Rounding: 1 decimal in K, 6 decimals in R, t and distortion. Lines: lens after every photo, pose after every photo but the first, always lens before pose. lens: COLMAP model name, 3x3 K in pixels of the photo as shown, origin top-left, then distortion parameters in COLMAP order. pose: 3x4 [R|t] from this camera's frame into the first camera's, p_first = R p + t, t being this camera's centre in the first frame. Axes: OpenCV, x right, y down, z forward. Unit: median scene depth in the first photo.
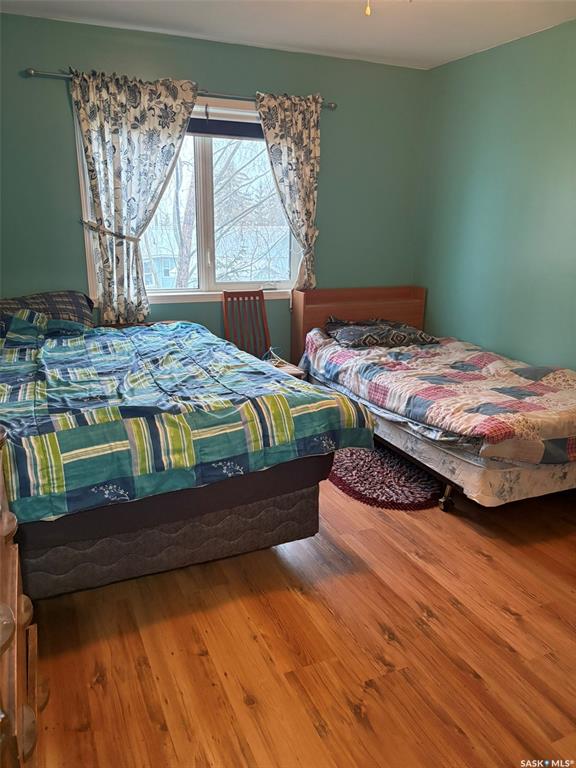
lens RADIAL K [[568.5, 0, 288.4], [0, 568.5, 388.1], [0, 0, 1]] dist [0.052815, -0.064883]
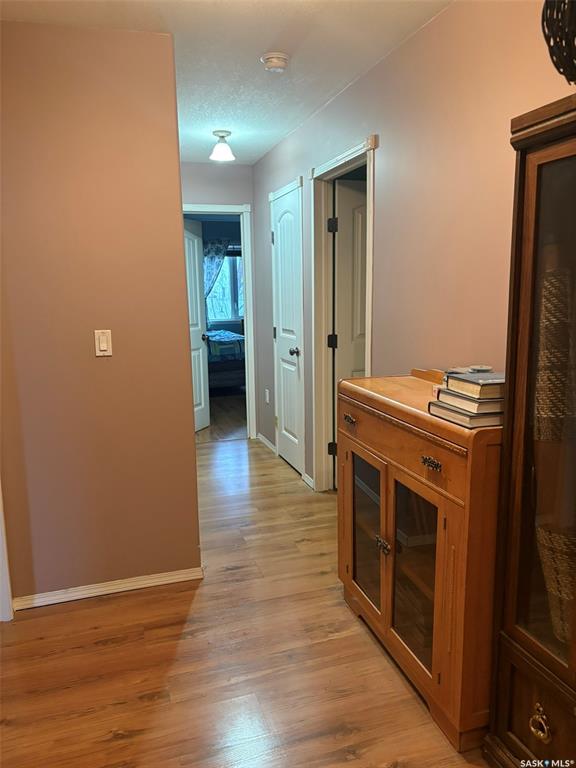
lens RADIAL K [[568.5, 0, 288.4], [0, 568.5, 388.1], [0, 0, 1]] dist [0.052815, -0.064883]
pose [[0.994632, -0.004309, -0.103383, 0.369473], [-0.006500, 0.994557, -0.103991, 0.407954], [0.103269, 0.104105, 0.989190, -1.453873]]
